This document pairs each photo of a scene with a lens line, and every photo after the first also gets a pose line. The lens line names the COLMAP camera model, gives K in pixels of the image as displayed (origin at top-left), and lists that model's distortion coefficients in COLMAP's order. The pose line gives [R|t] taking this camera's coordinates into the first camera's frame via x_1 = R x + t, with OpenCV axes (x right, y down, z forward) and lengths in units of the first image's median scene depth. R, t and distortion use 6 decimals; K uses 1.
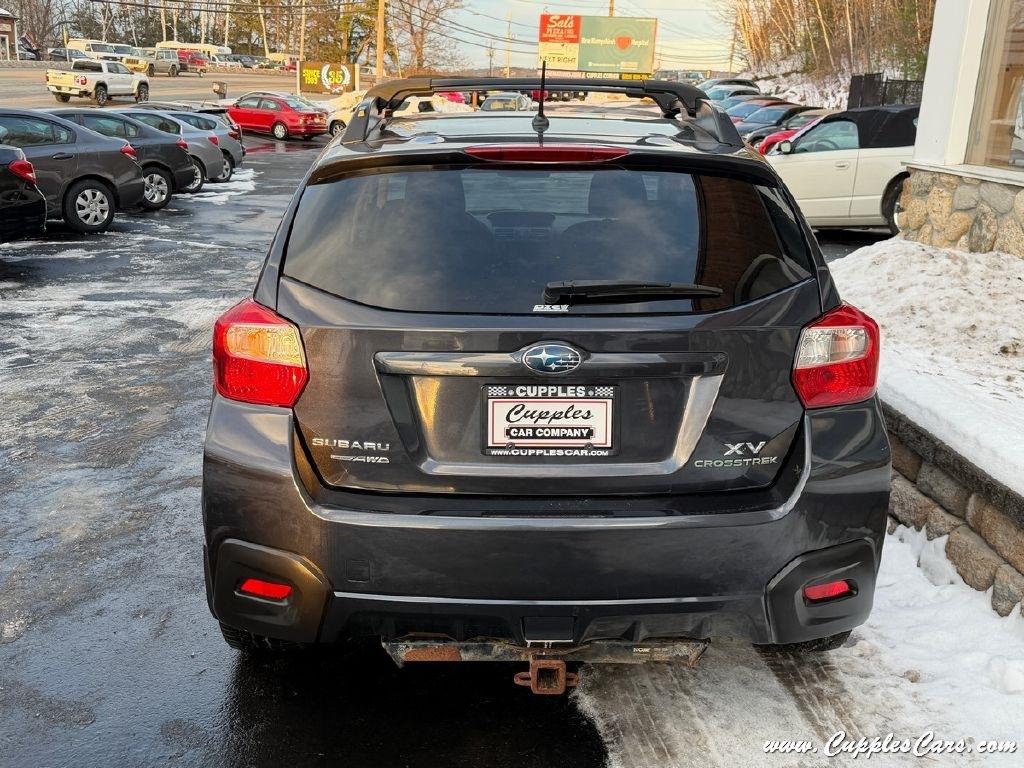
lens RADIAL K [[1090.7, 0, 509.8], [0, 1090.7, 382.3], [0, 0, 1]] dist [0.118127, -0.409879]
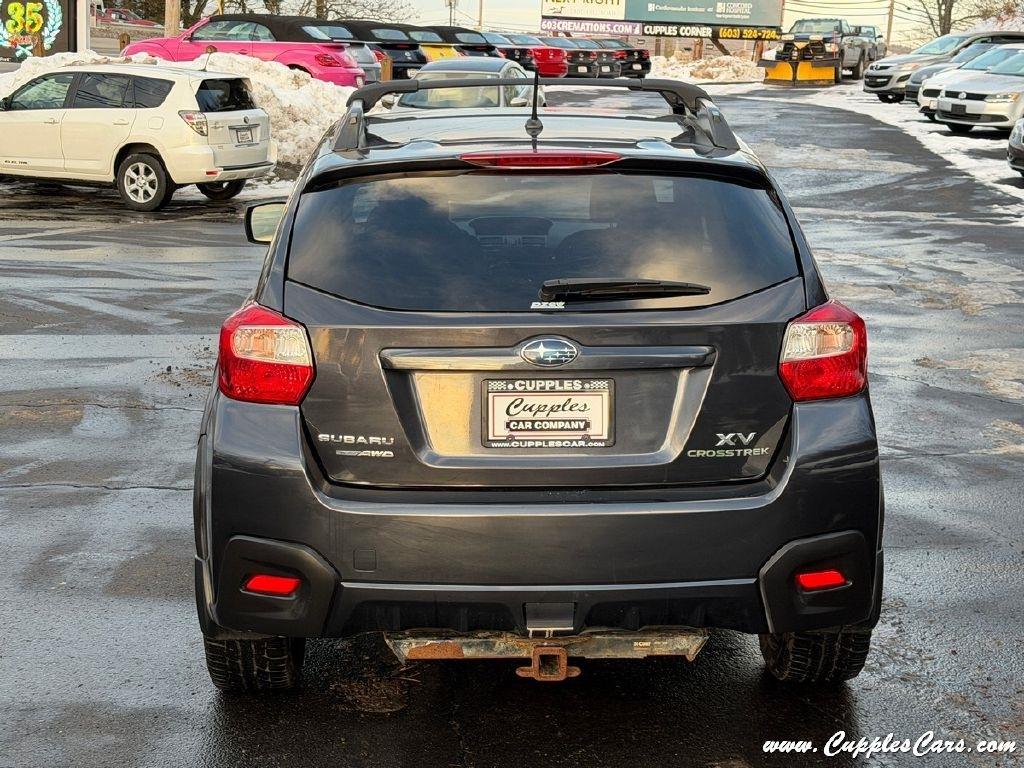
lens RADIAL K [[1525.1, 0, 512.0], [0, 1525.1, 384.0], [0, 0, 1]] dist [0.252232, -1.053018]
pose [[0.999671, -0.013637, 0.021746, -0.028581], [0.014870, 0.998231, -0.057563, 0.089444], [-0.020923, 0.057868, 0.998105, -0.449058]]
